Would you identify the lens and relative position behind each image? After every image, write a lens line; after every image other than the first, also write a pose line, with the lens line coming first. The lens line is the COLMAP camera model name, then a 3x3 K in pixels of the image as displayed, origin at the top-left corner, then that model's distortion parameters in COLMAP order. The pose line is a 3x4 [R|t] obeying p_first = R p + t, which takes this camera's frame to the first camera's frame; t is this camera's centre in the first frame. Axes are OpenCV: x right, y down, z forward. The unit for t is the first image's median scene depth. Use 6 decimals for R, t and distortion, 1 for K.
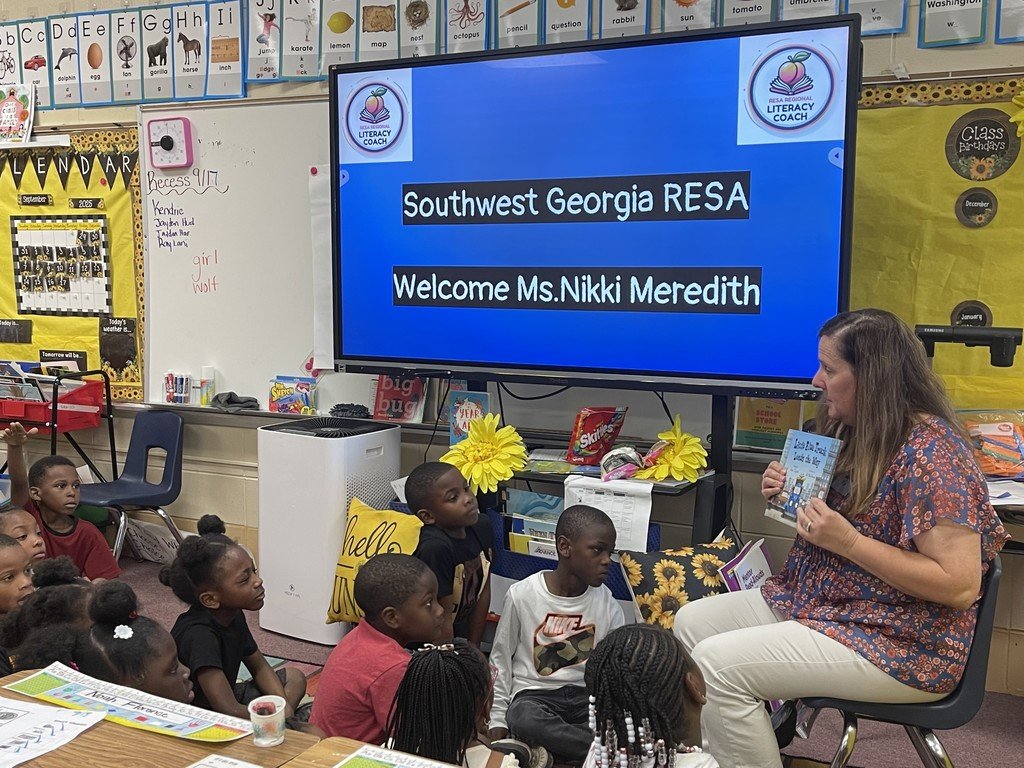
lens RADIAL K [[1146.1, 0, 512.3], [0, 1146.1, 389.5], [0, 0, 1]] dist [0.048449, 0.000000]
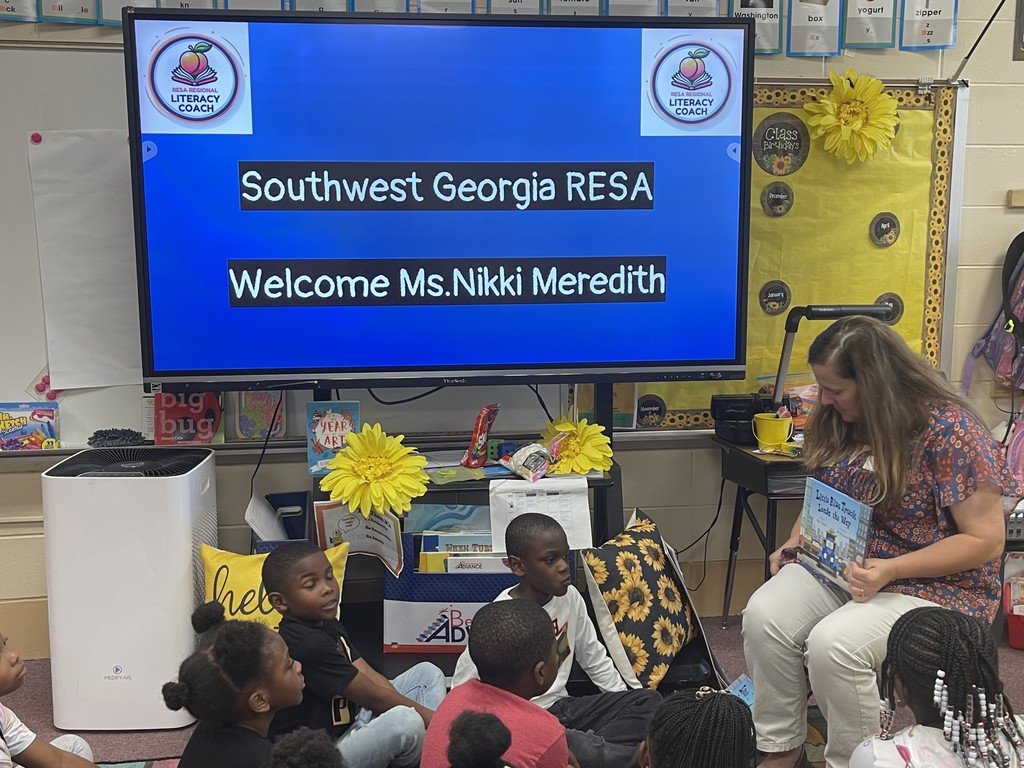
lens RADIAL K [[1048.8, 0, 508.2], [0, 1048.8, 389.0], [0, 0, 1]] dist [0.034996, 0.000000]
pose [[0.824136, -0.085537, 0.559896, -0.402470], [0.071583, 0.996334, 0.046848, -0.038303], [-0.561851, 0.001470, 0.827237, 0.273667]]
